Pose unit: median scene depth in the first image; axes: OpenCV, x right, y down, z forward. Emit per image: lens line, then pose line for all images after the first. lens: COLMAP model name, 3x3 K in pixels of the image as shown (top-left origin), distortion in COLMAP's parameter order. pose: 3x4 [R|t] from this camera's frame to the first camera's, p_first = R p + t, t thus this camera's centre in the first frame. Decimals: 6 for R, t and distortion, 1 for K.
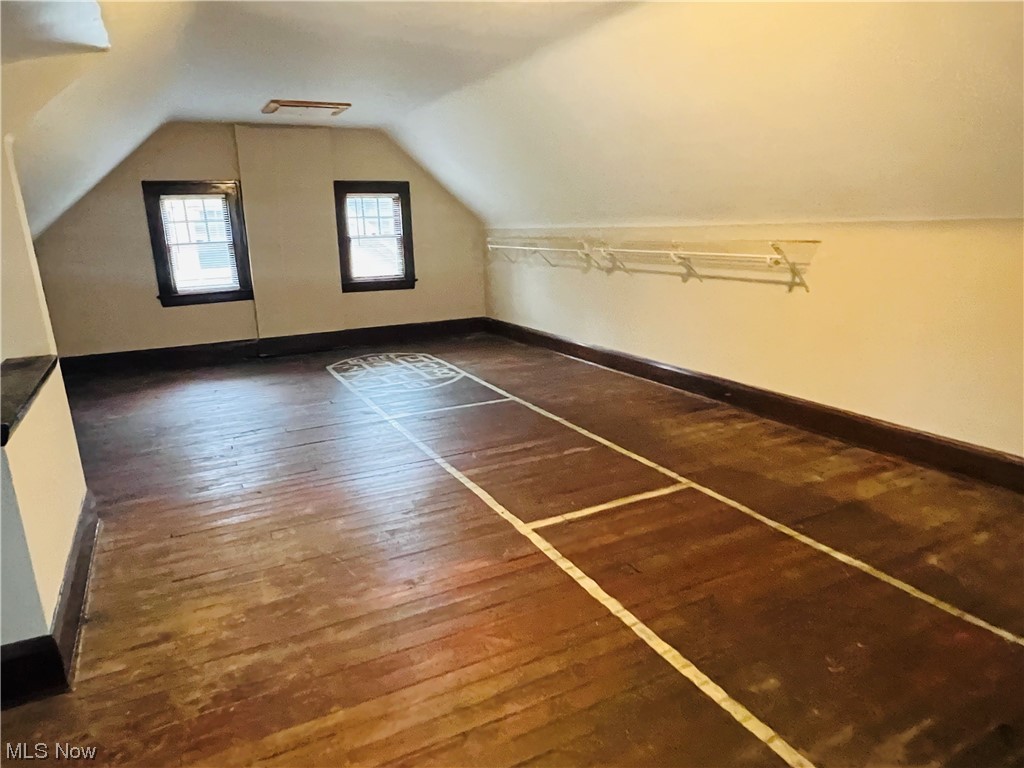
lens RADIAL K [[654.7, 0, 505.7], [0, 654.7, 385.0], [0, 0, 1]] dist [0.006945, -0.001356]
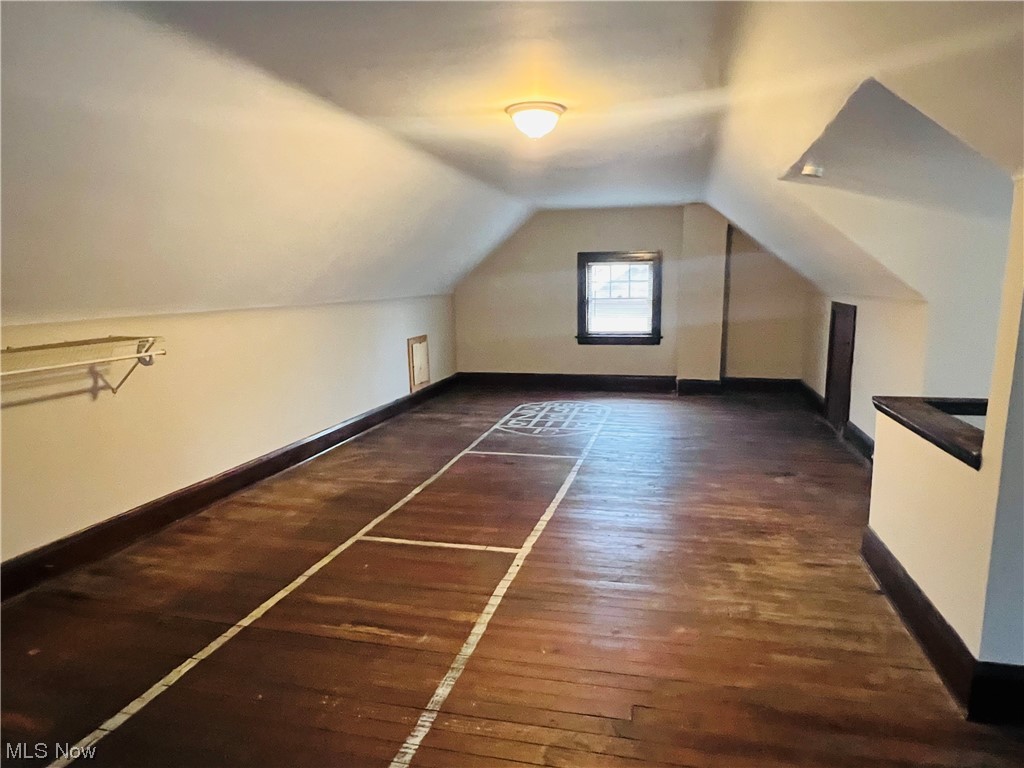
lens RADIAL K [[654.7, 0, 509.7], [0, 654.7, 384.9], [0, 0, 1]] dist [0.006945, -0.001356]
pose [[-0.742702, -0.059433, 0.666980, -0.386574], [0.200962, 0.930356, 0.306680, -0.229779], [-0.638755, 0.361810, -0.679033, 0.907389]]
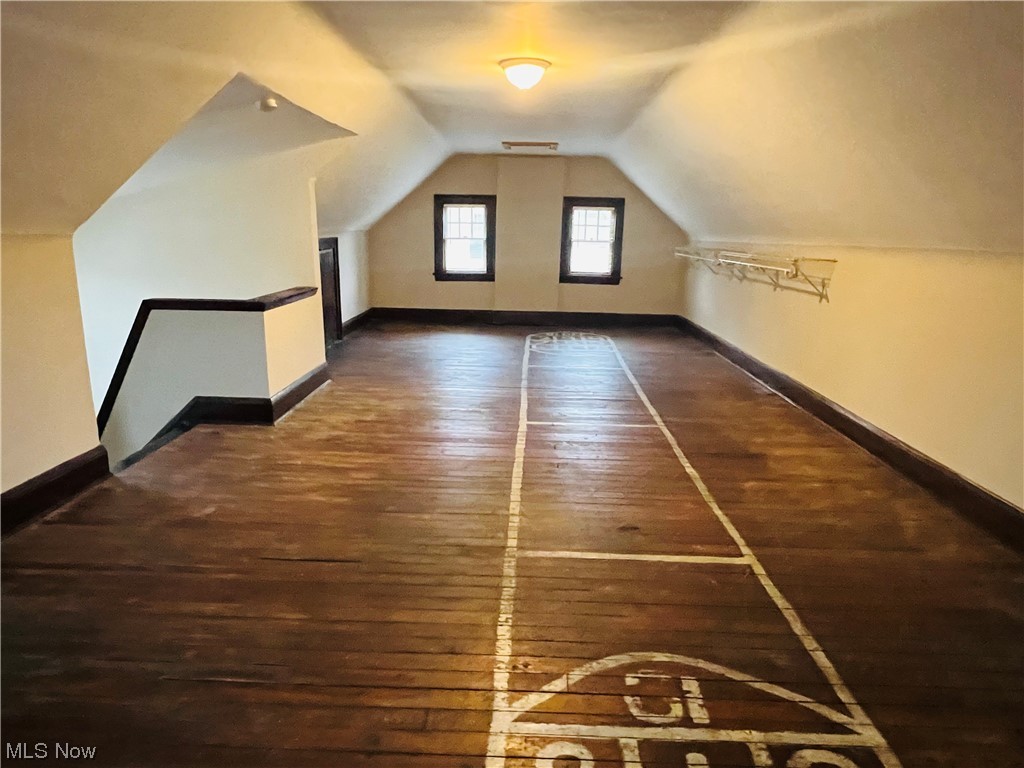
lens RADIAL K [[654.7, 0, 517.6], [0, 654.7, 380.4], [0, 0, 1]] dist [0.006945, -0.001356]
pose [[0.877485, 0.151958, -0.454895, 0.381587], [-0.160143, 0.986876, 0.020752, 0.045998], [0.452078, 0.054638, 0.890303, -0.225302]]
